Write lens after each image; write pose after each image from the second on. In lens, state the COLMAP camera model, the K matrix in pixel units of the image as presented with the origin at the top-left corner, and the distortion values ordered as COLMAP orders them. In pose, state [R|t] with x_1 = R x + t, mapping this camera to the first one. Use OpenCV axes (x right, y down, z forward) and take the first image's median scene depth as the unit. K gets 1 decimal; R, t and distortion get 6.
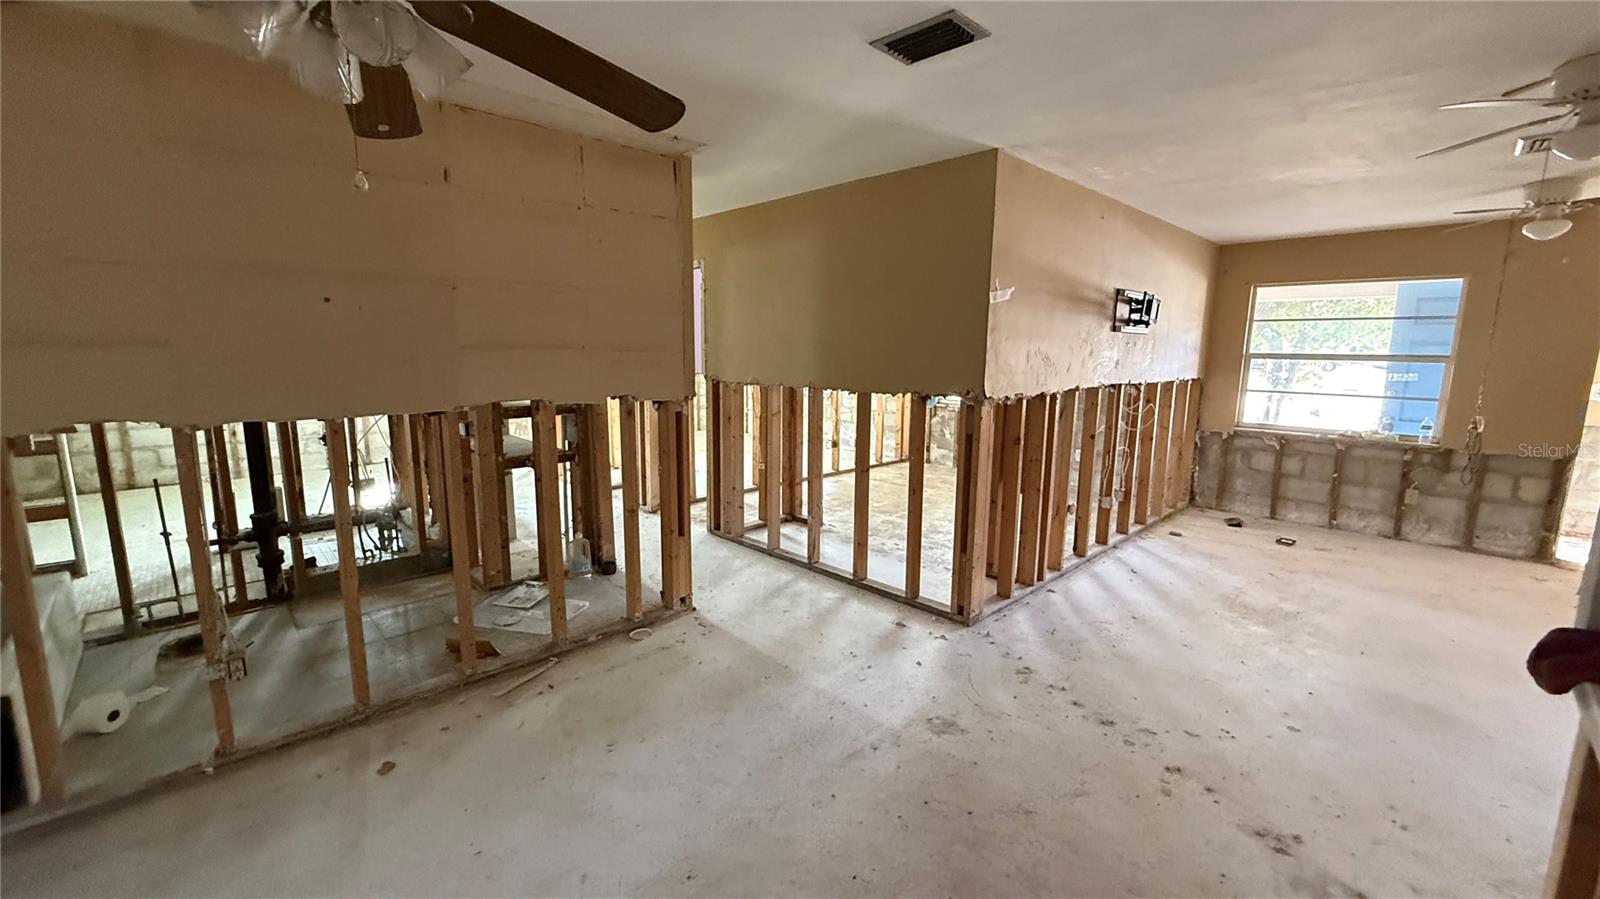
lens RADIAL K [[637.0, 0, 800.7], [0, 637.0, 449.0], [0, 0, 1]] dist [-0.000573, 0.000255]
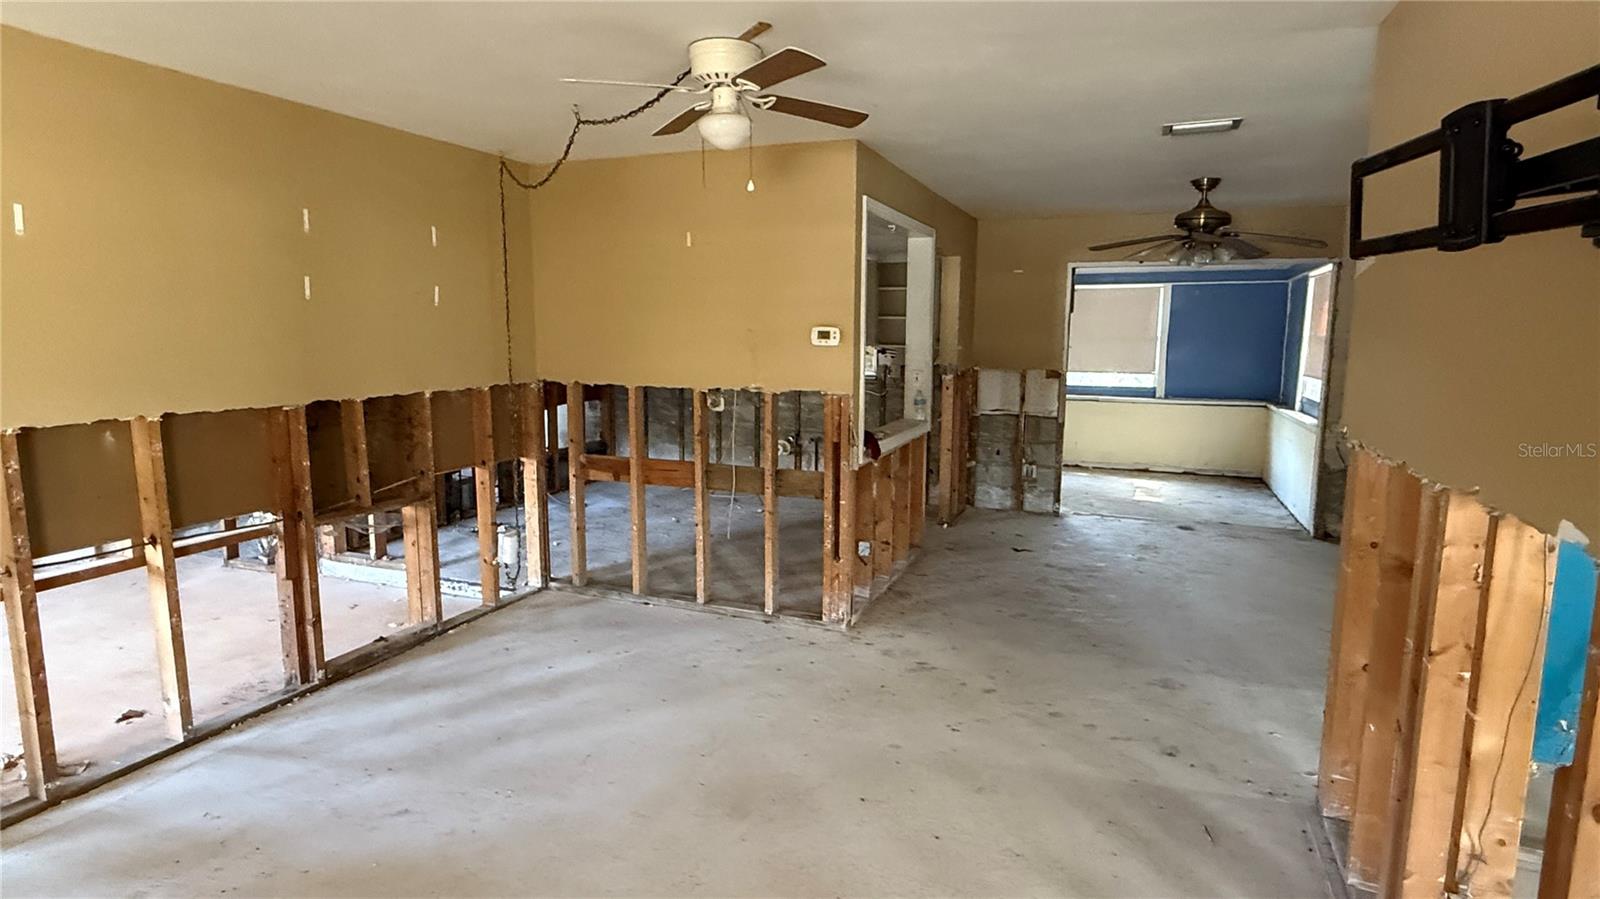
lens RADIAL K [[839.4, 0, 801.3], [0, 839.4, 452.9], [0, 0, 1]] dist [-0.001499, 0.000836]
pose [[-0.911161, 0.046372, -0.409433, 0.691892], [-0.080347, 0.954579, 0.286921, -0.157935], [0.404141, 0.294328, -0.866049, 0.942736]]
